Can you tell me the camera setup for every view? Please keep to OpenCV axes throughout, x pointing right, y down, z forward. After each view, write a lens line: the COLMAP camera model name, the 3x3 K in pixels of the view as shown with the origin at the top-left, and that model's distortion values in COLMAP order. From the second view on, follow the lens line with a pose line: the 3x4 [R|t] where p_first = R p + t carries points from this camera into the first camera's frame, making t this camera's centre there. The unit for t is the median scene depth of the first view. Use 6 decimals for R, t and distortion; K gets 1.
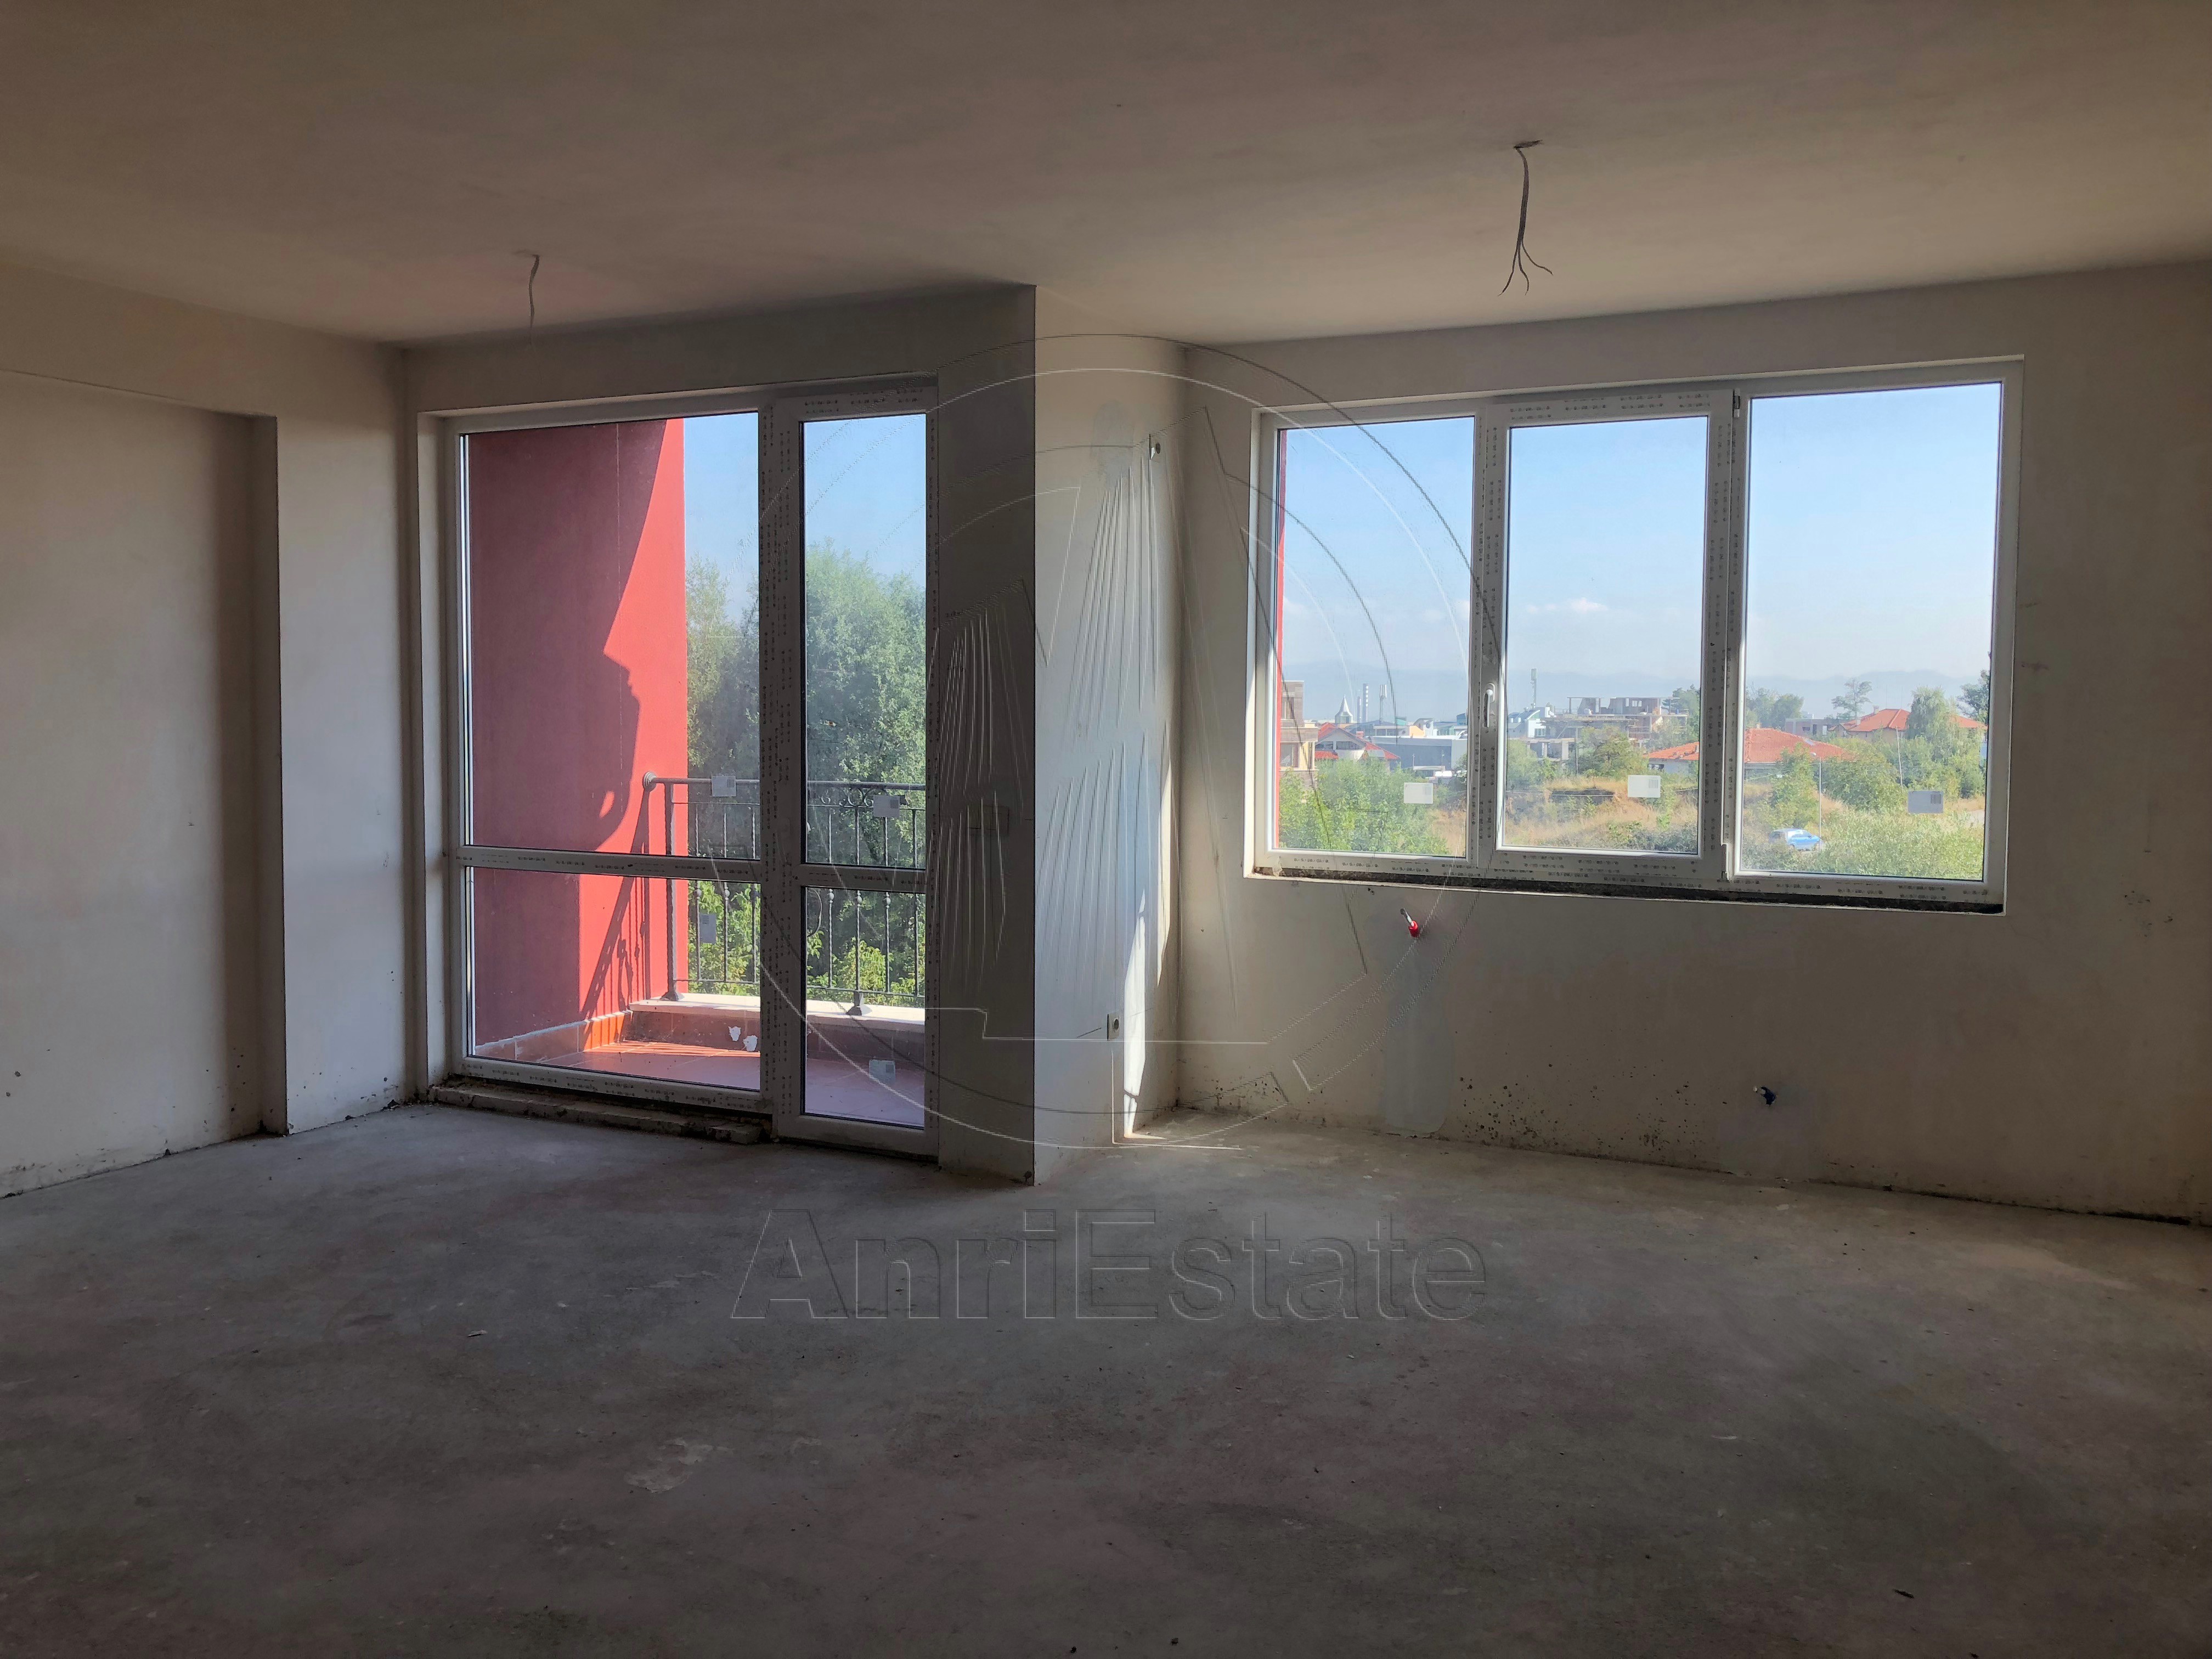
lens RADIAL K [[1816.2, 0, 1057.3], [0, 1816.2, 825.4], [0, 0, 1]] dist [0.003180, 0.011660]
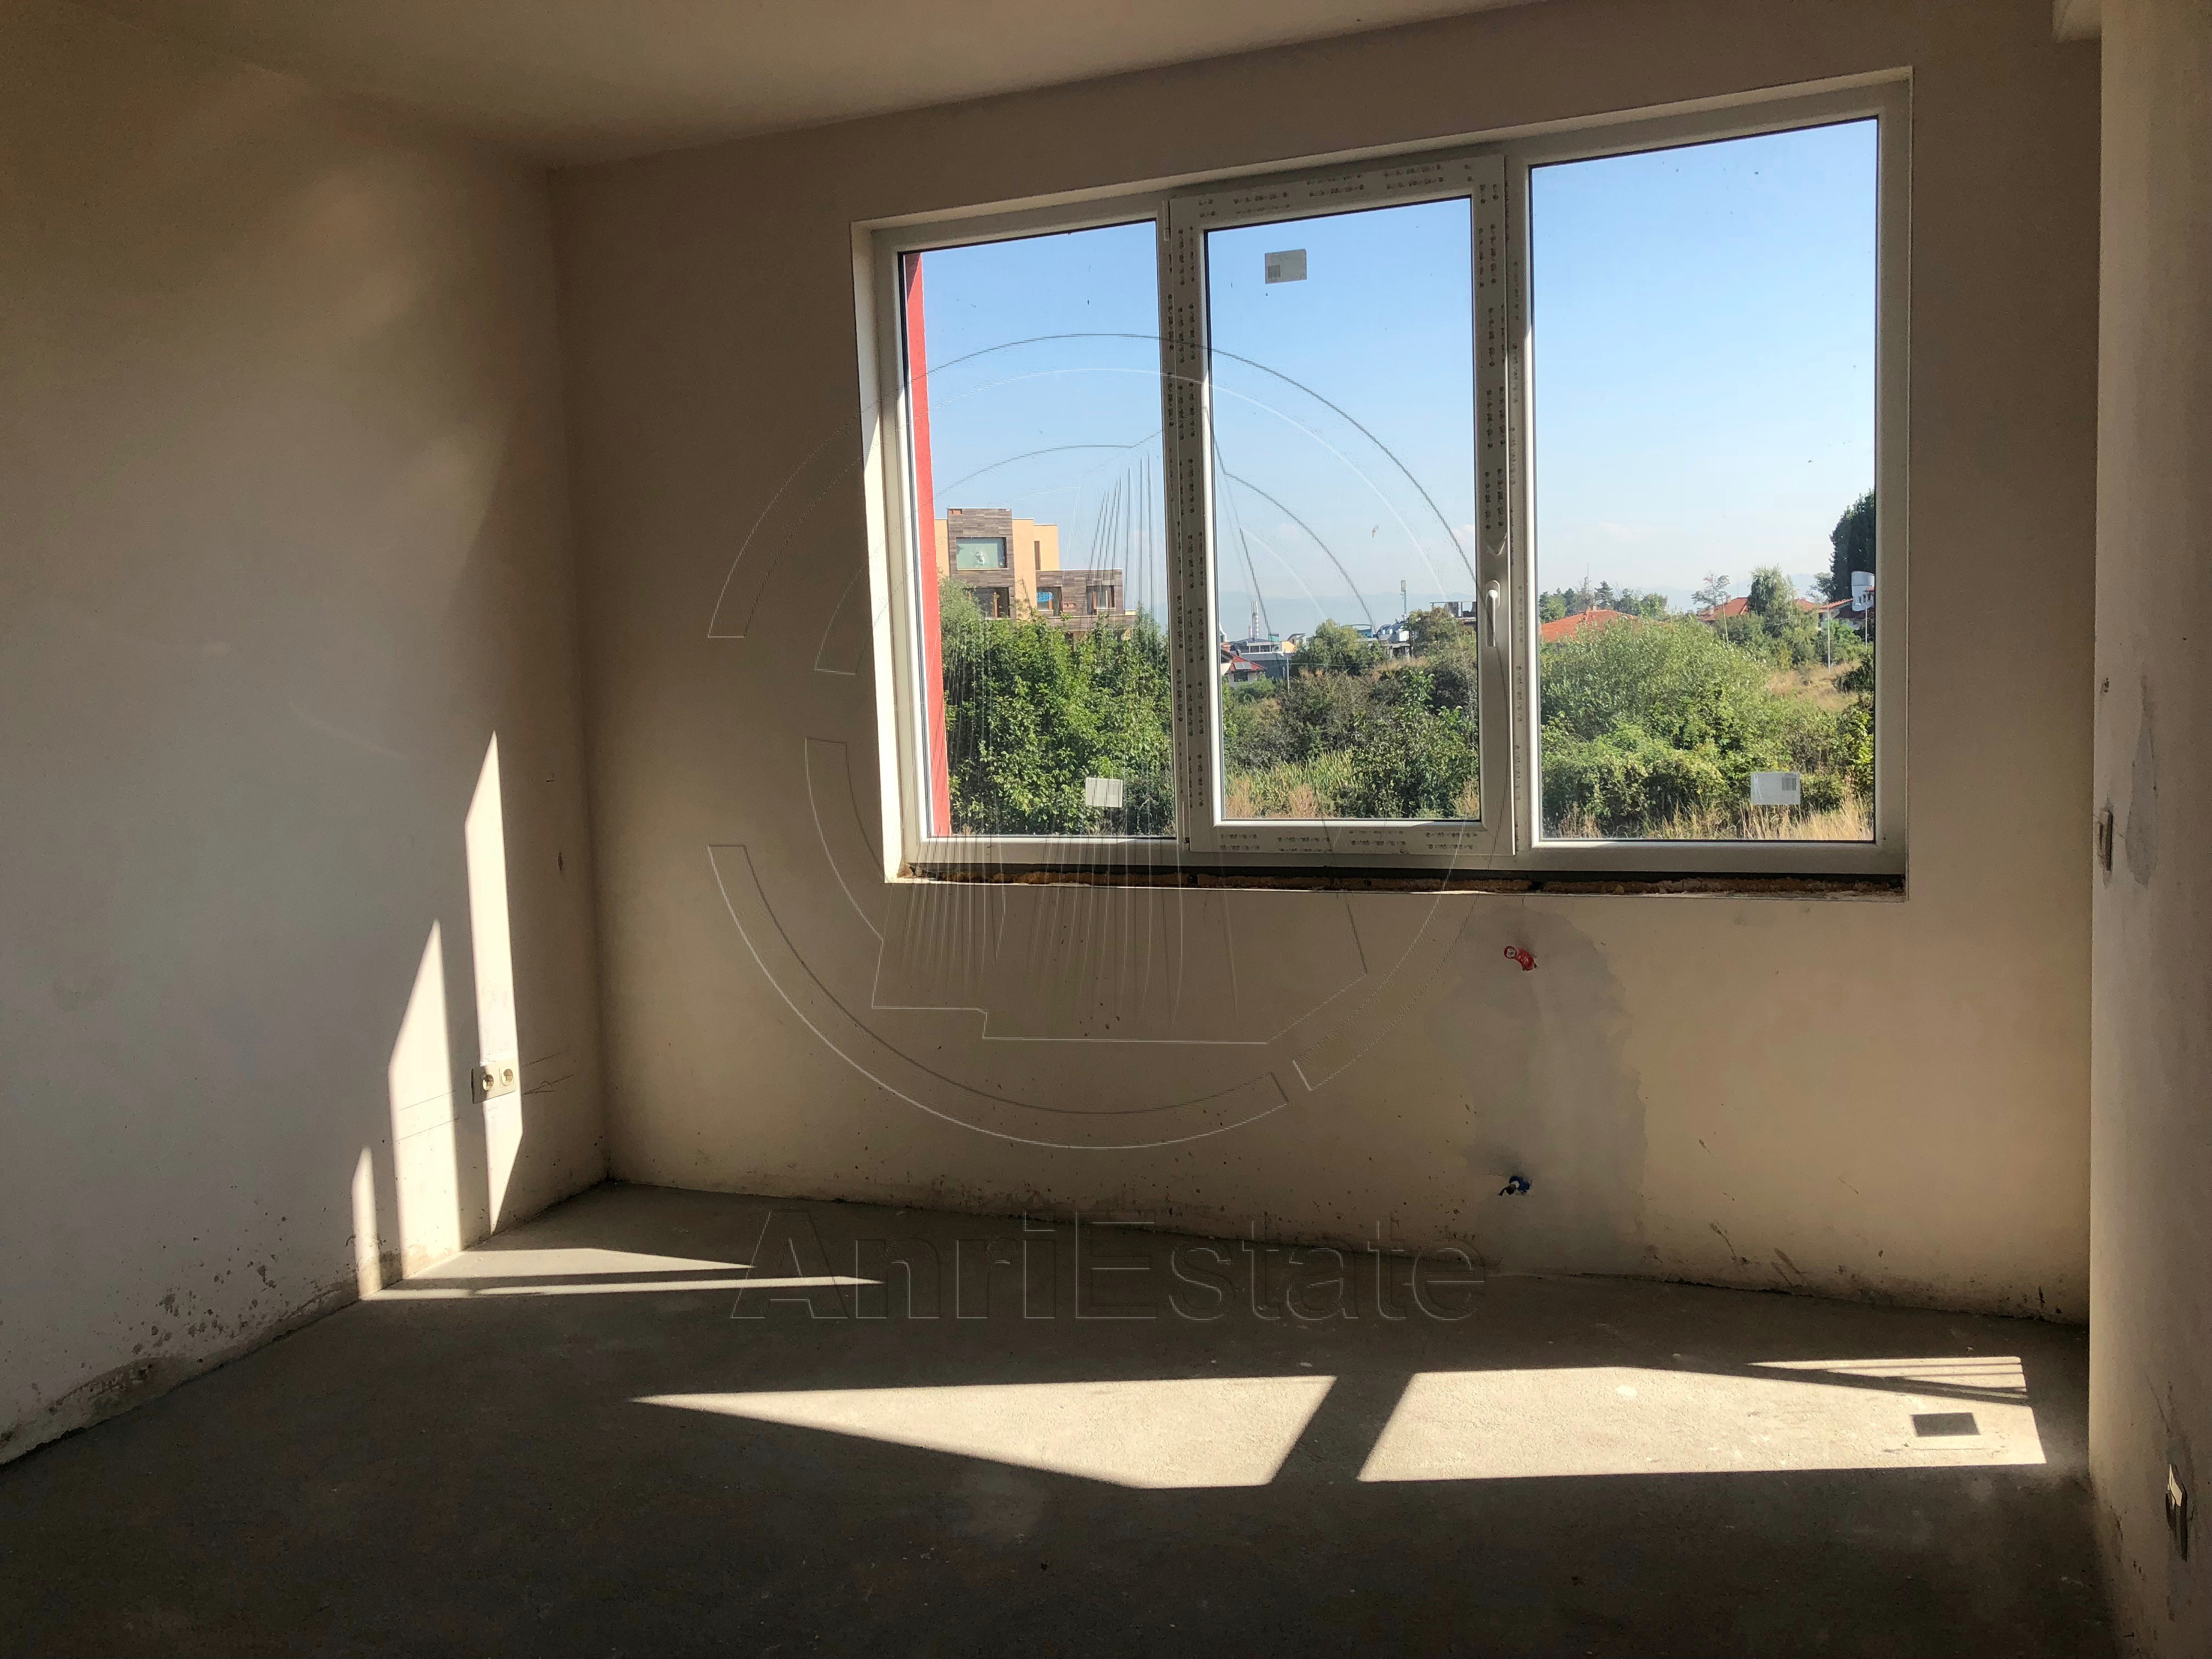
lens RADIAL K [[1824.0, 0, 1106.0], [0, 1824.0, 829.5], [0, 0, 1]] dist [0.085672, 0.000897]
pose [[0.994285, -0.056713, 0.090444, 0.134079], [0.052990, 0.997667, 0.043043, -0.019252], [-0.092674, -0.038004, 0.994971, 0.280123]]
